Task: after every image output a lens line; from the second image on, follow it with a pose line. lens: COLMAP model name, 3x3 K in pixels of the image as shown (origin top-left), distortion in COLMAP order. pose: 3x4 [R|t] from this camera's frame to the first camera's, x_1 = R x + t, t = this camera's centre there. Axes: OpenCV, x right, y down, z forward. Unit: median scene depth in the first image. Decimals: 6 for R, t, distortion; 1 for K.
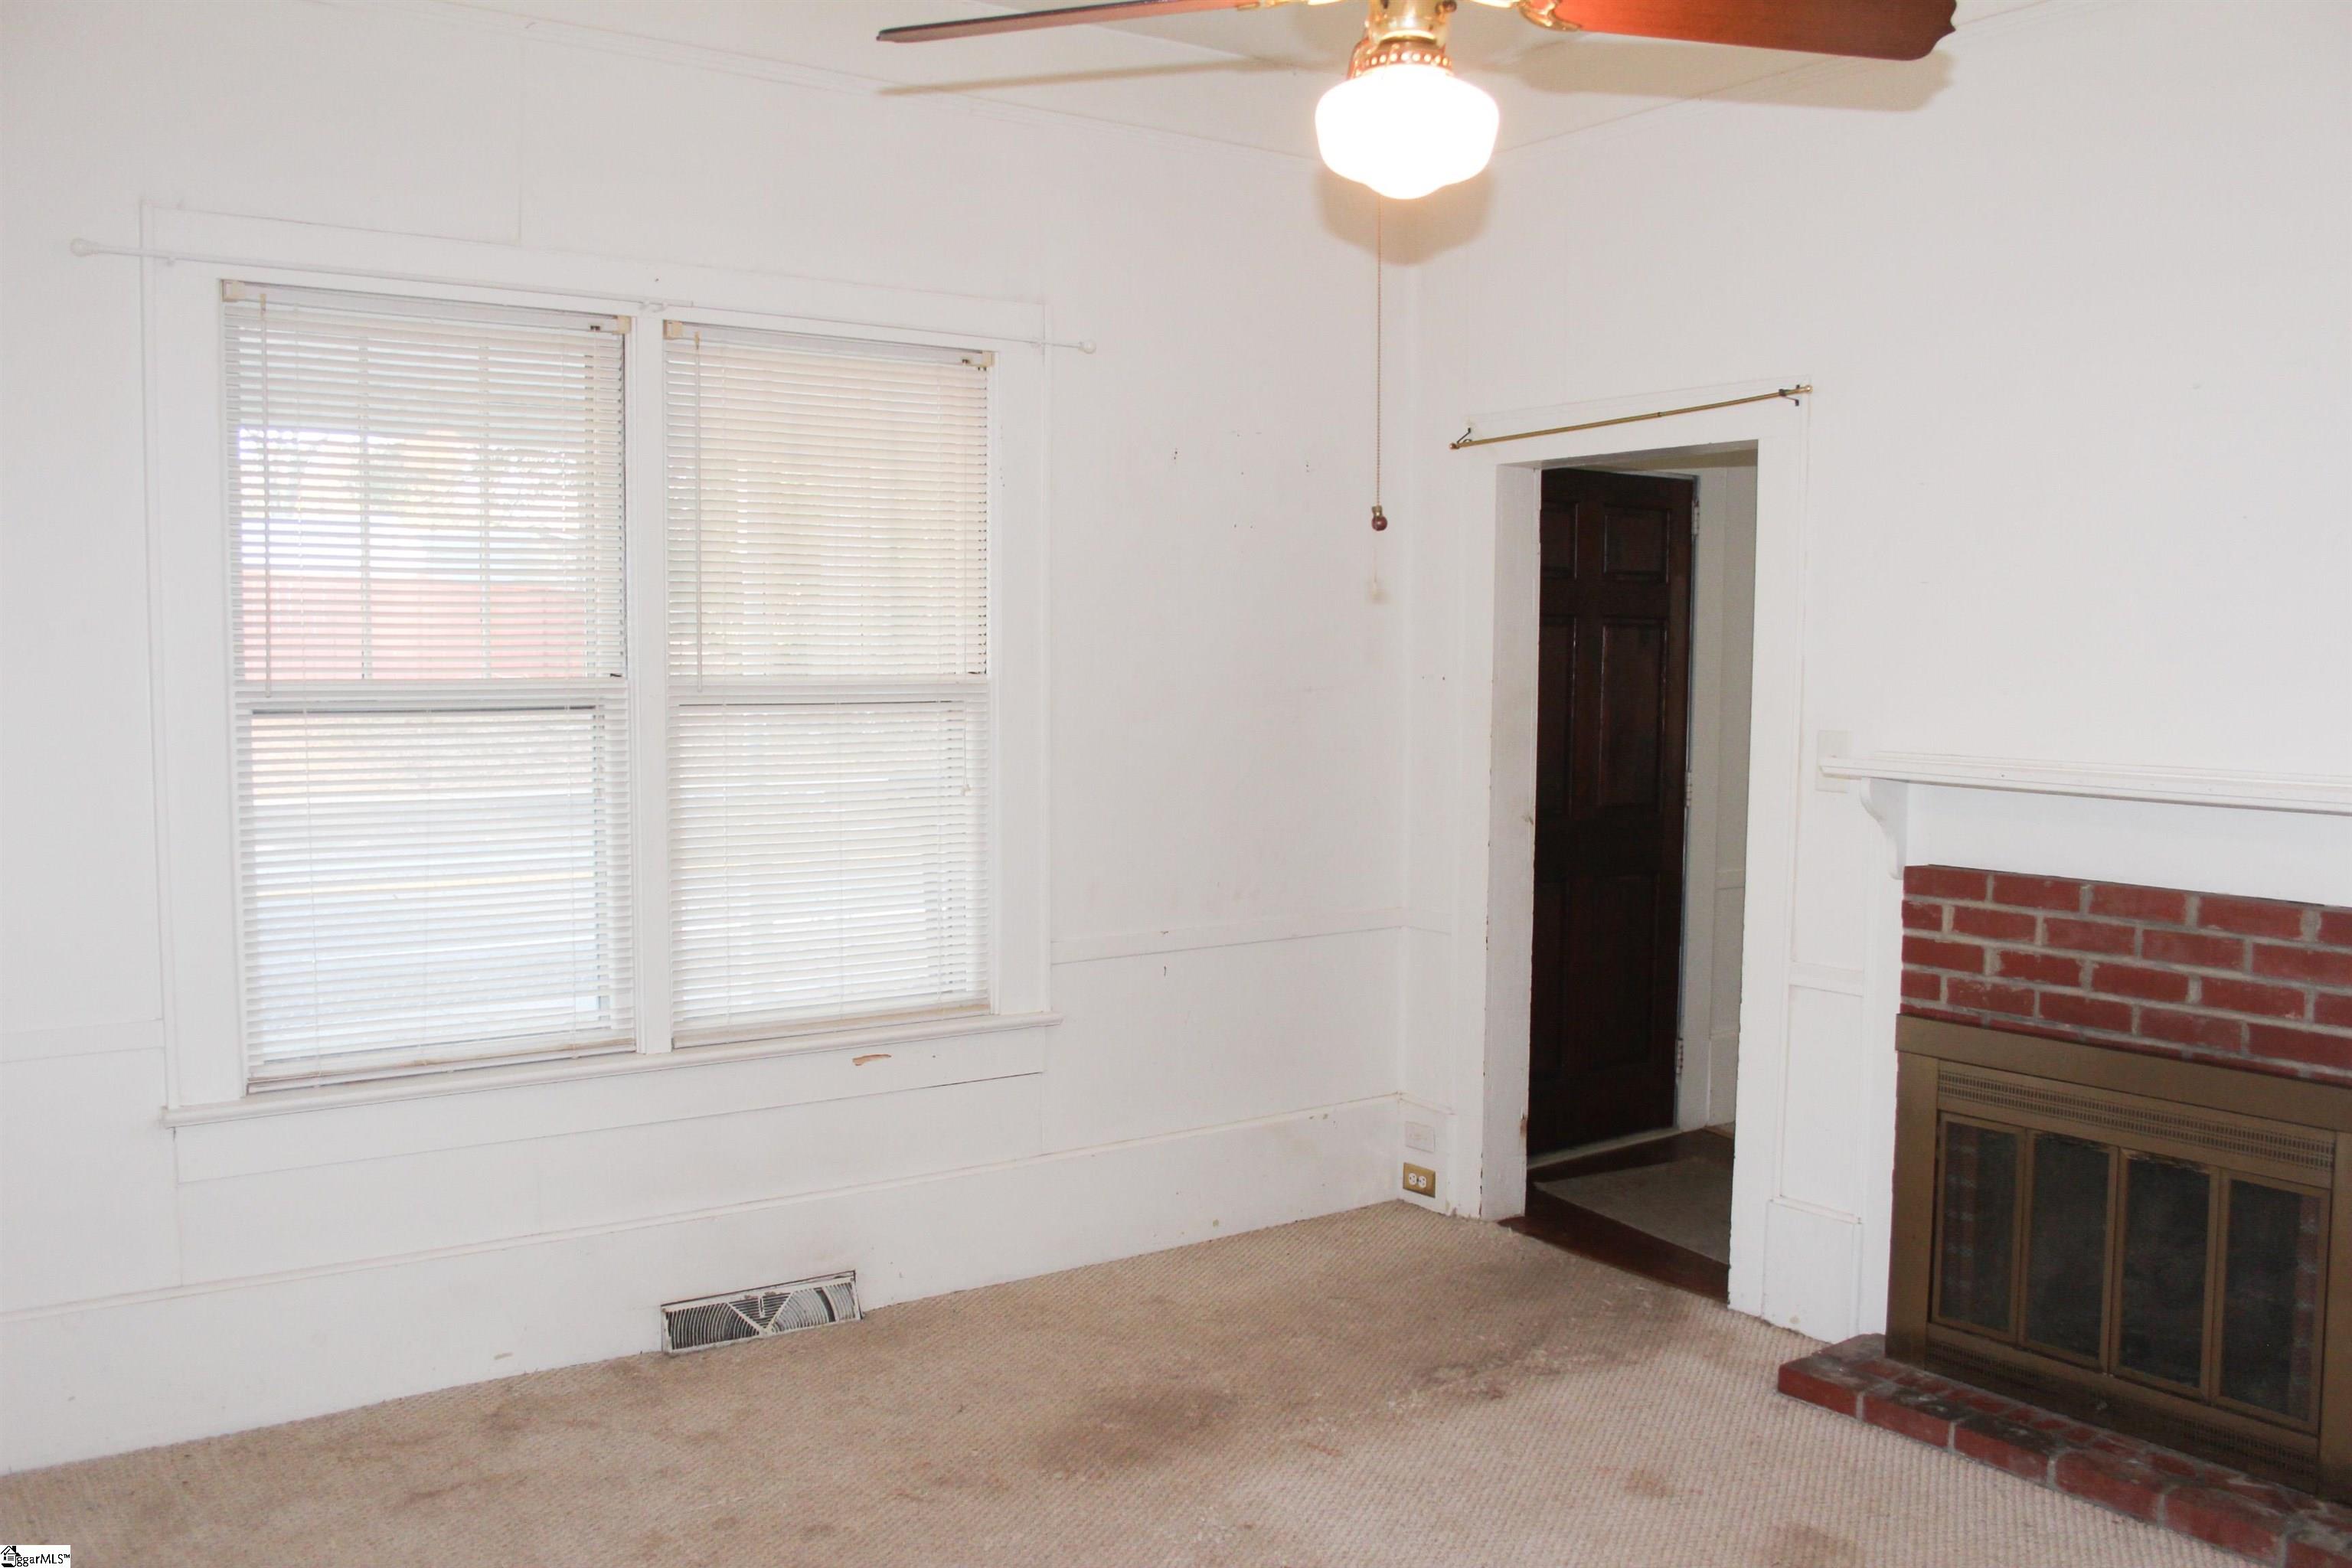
lens RADIAL K [[1970.7, 0, 1176.0], [0, 1970.7, 784.0], [0, 0, 1]] dist [-0.141351, 0.019958]
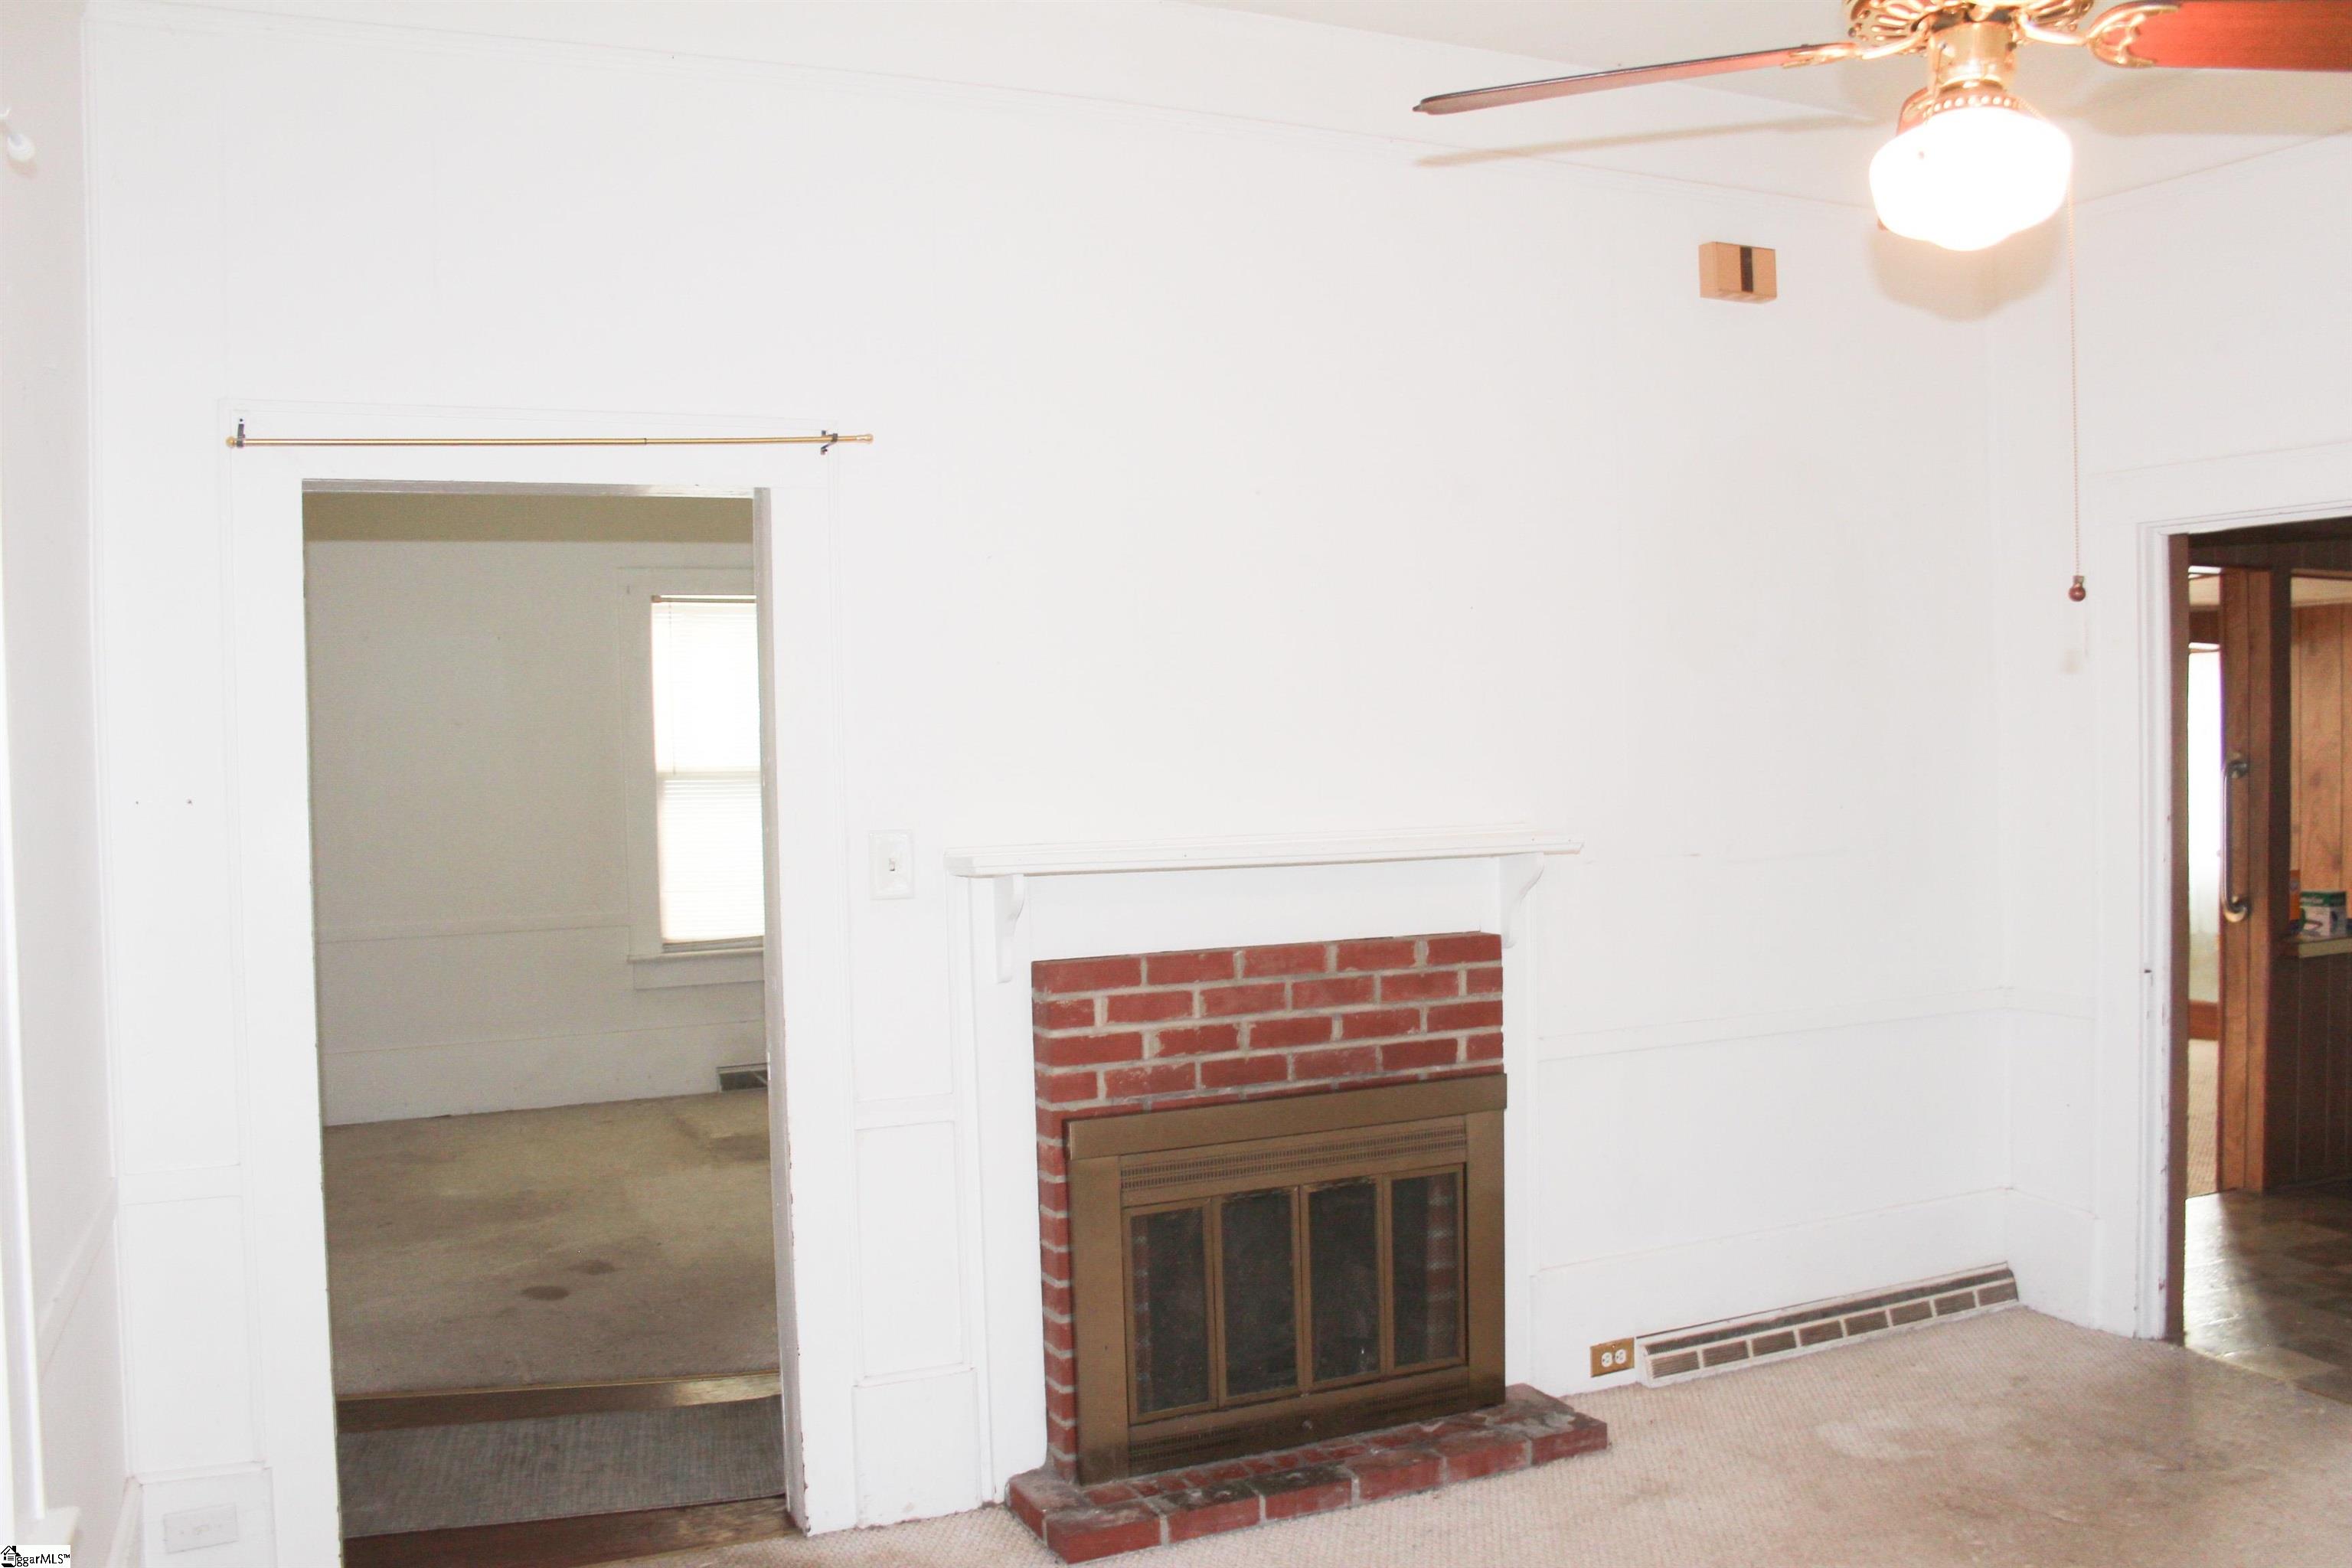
lens RADIAL K [[1970.7, 0, 1176.0], [0, 1970.7, 784.0], [0, 0, 1]] dist [-0.141351, 0.019958]
pose [[0.152534, -0.041134, 0.987442, -0.599157], [0.074465, 0.996772, 0.030019, -0.074775], [-0.985489, 0.068951, 0.155105, 0.864088]]
